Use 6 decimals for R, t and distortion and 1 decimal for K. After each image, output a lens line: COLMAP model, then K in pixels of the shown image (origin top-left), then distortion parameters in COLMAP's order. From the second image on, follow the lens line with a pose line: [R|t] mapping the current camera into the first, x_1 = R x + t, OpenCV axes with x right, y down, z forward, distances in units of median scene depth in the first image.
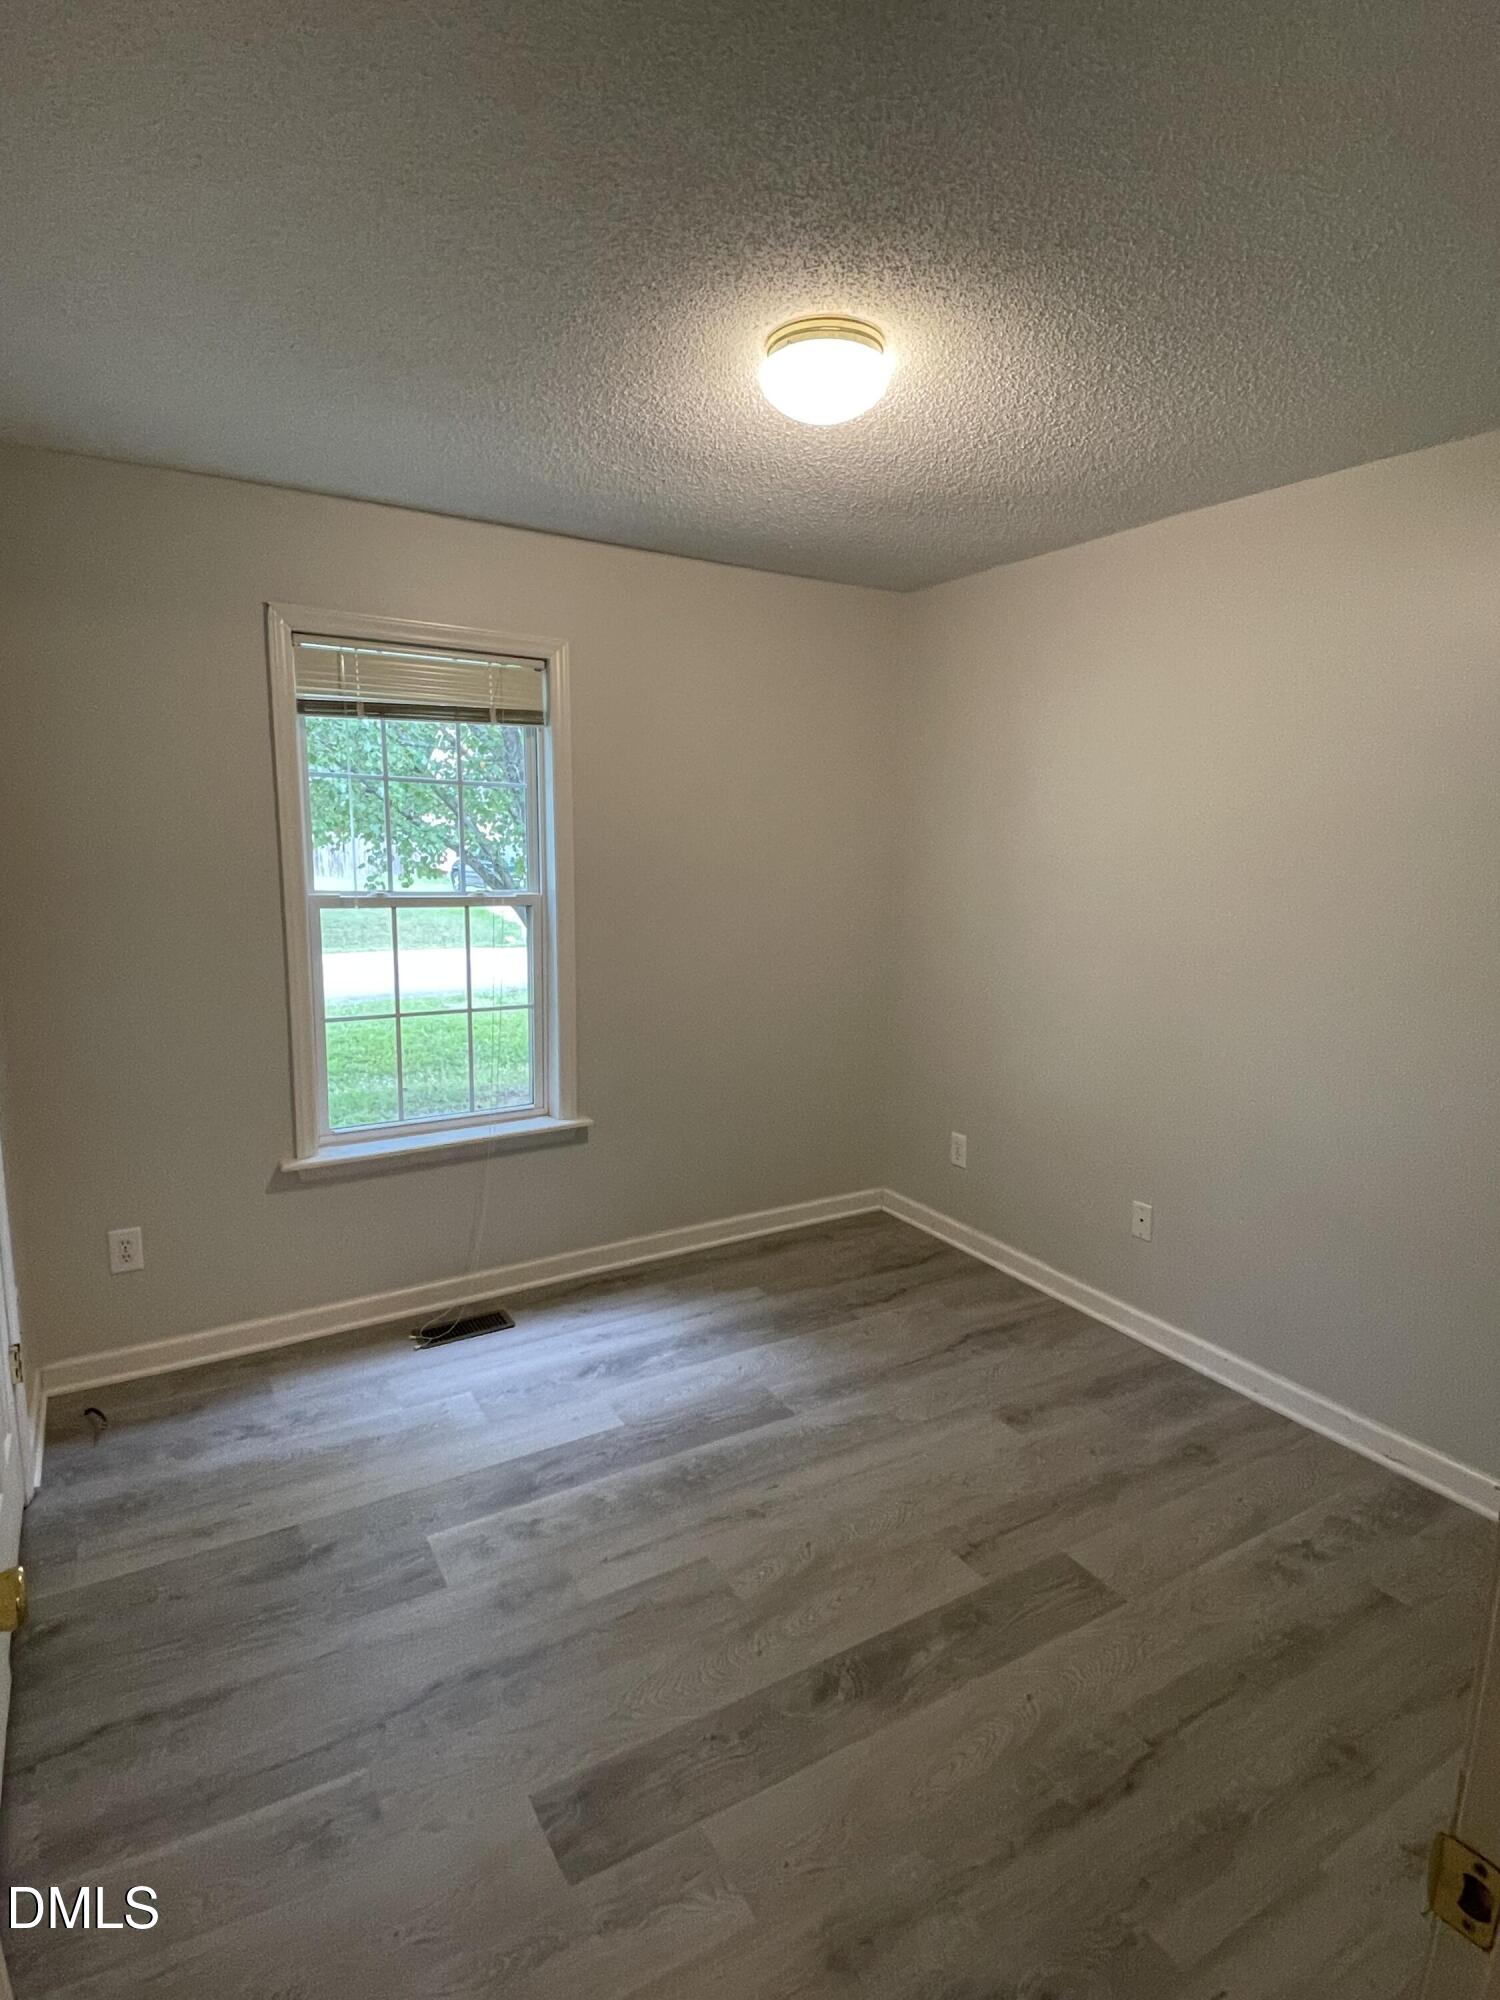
lens RADIAL K [[1057.9, 0, 750.0], [0, 1057.9, 1000.0], [0, 0, 1]] dist [0.128475, -0.095093]
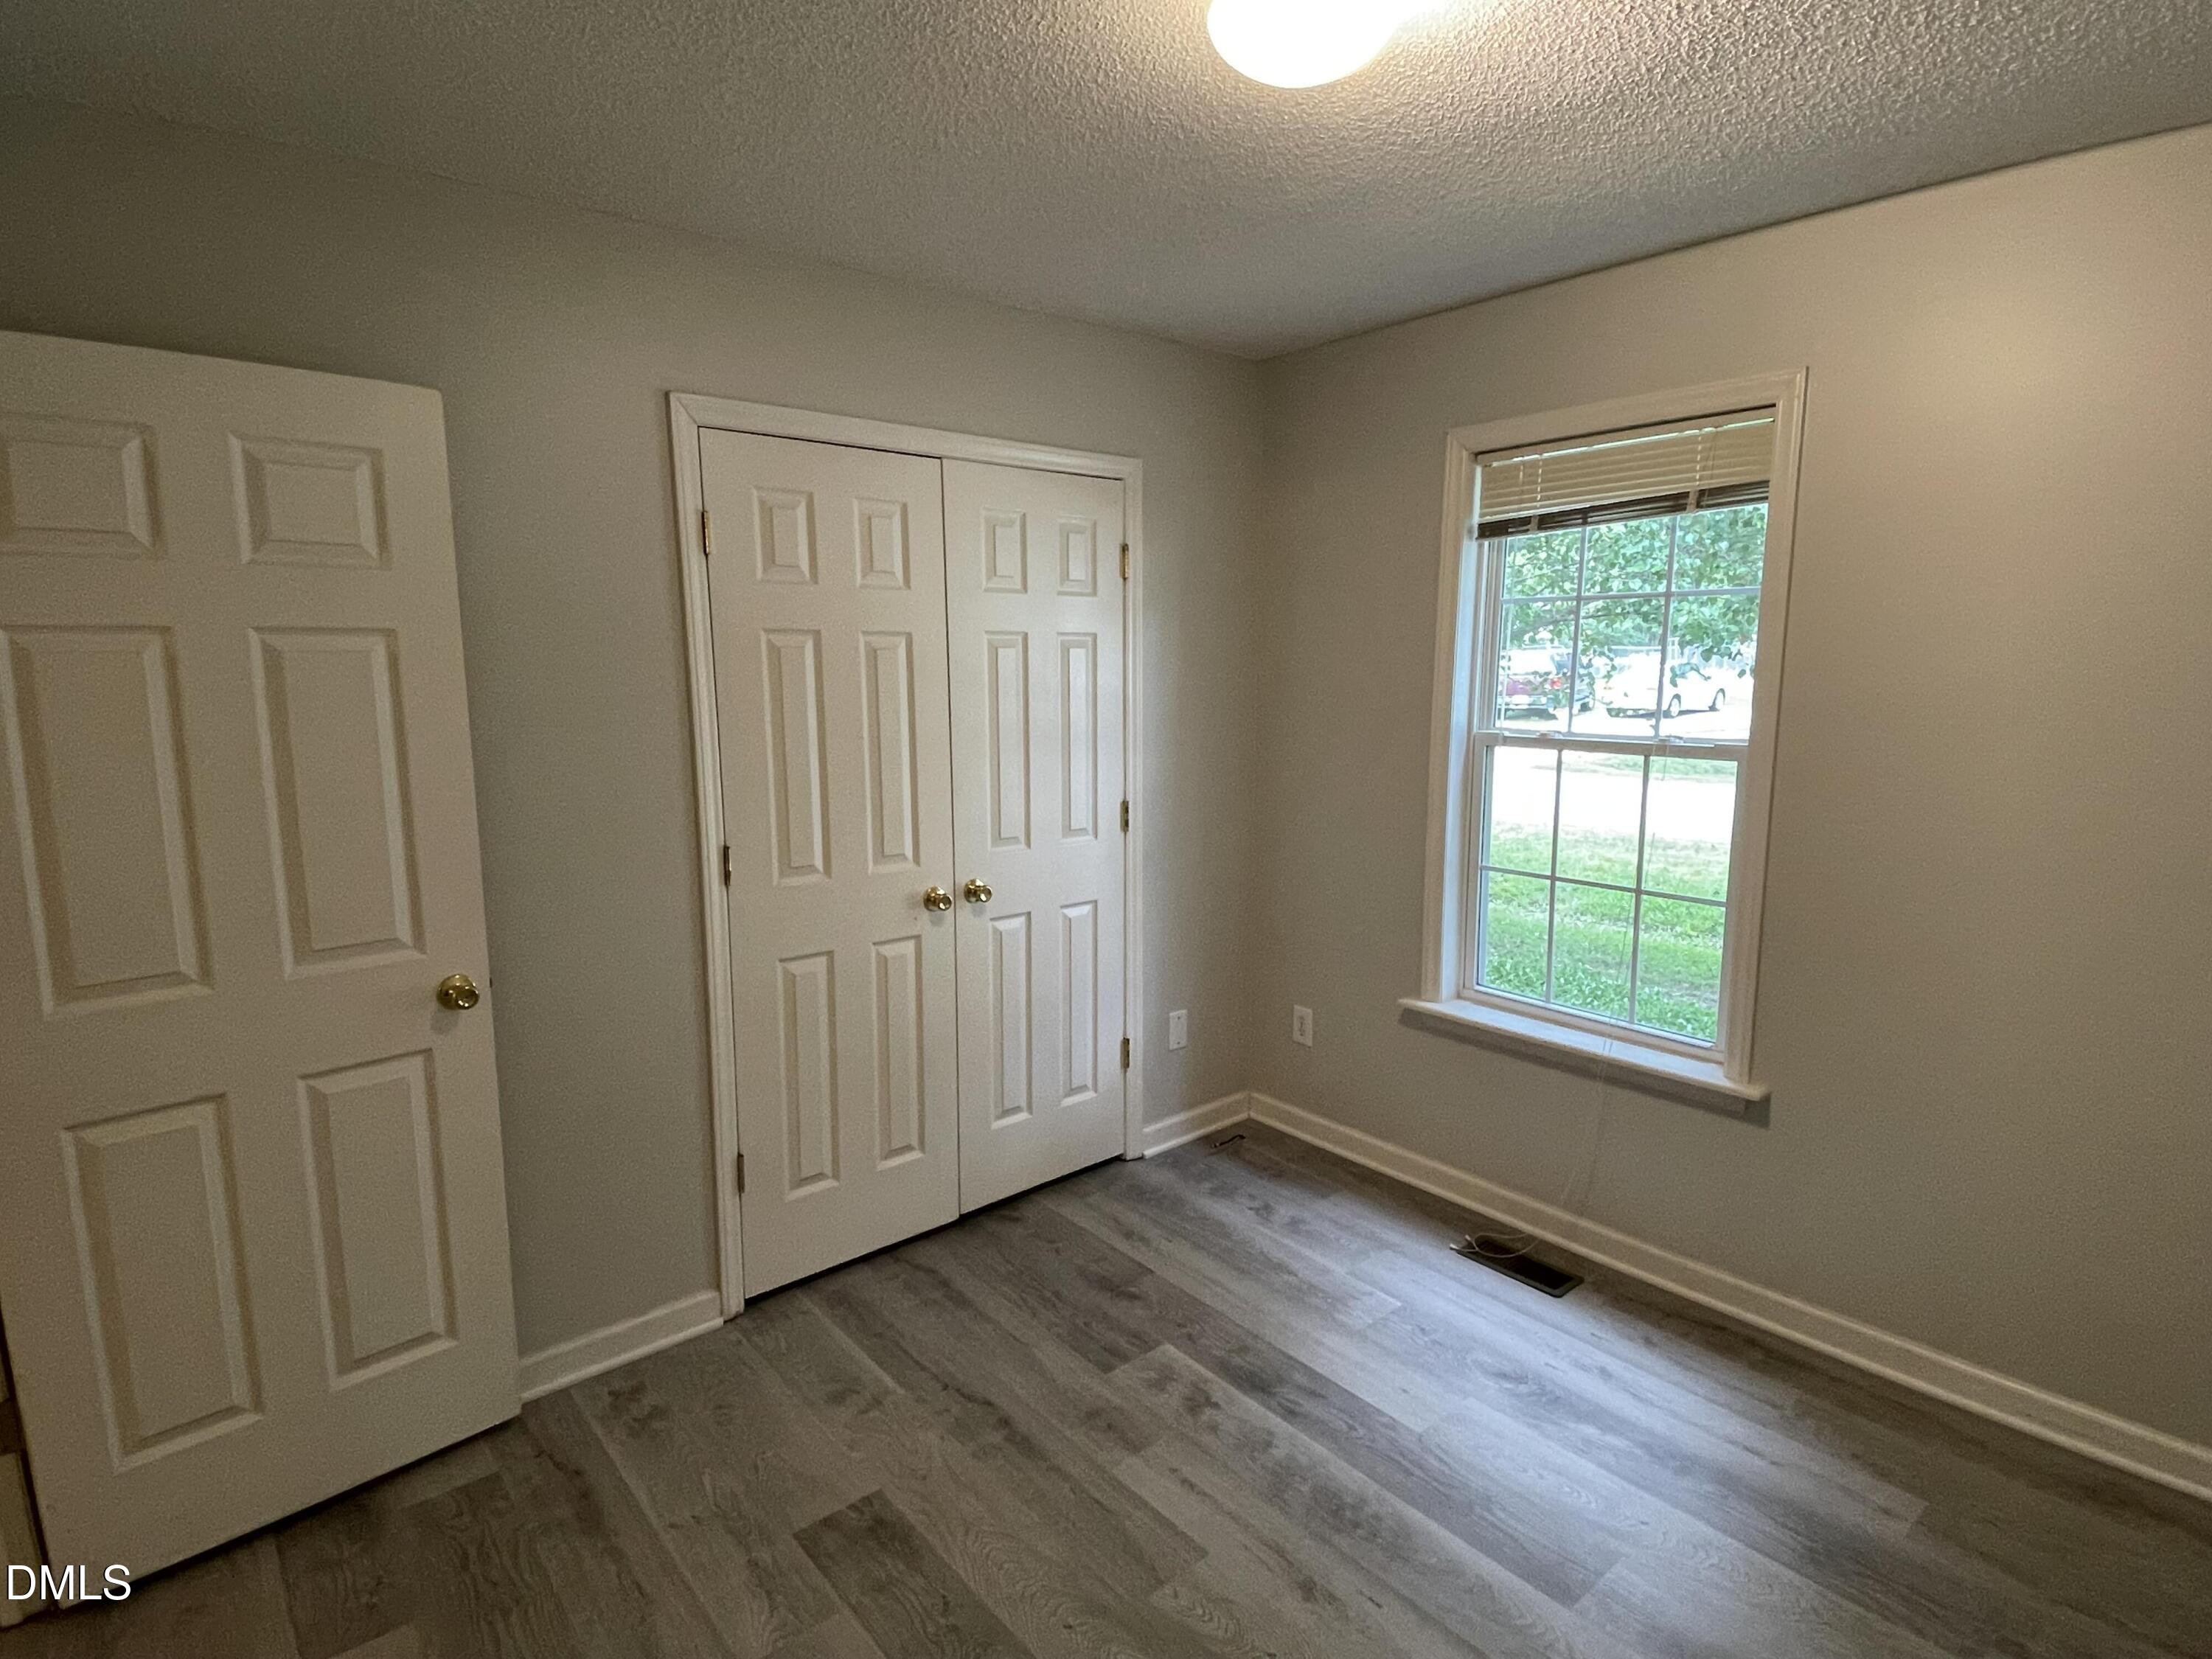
lens RADIAL K [[1170.1, 0, 1095.7], [0, 1170.1, 825.2], [0, 0, 1]] dist [0.128475, -0.095093]
pose [[0.167264, 0.134256, -0.976728, 0.569252], [-0.145063, 0.983254, 0.110311, -0.084268], [0.975182, 0.123236, 0.183938, 0.512980]]
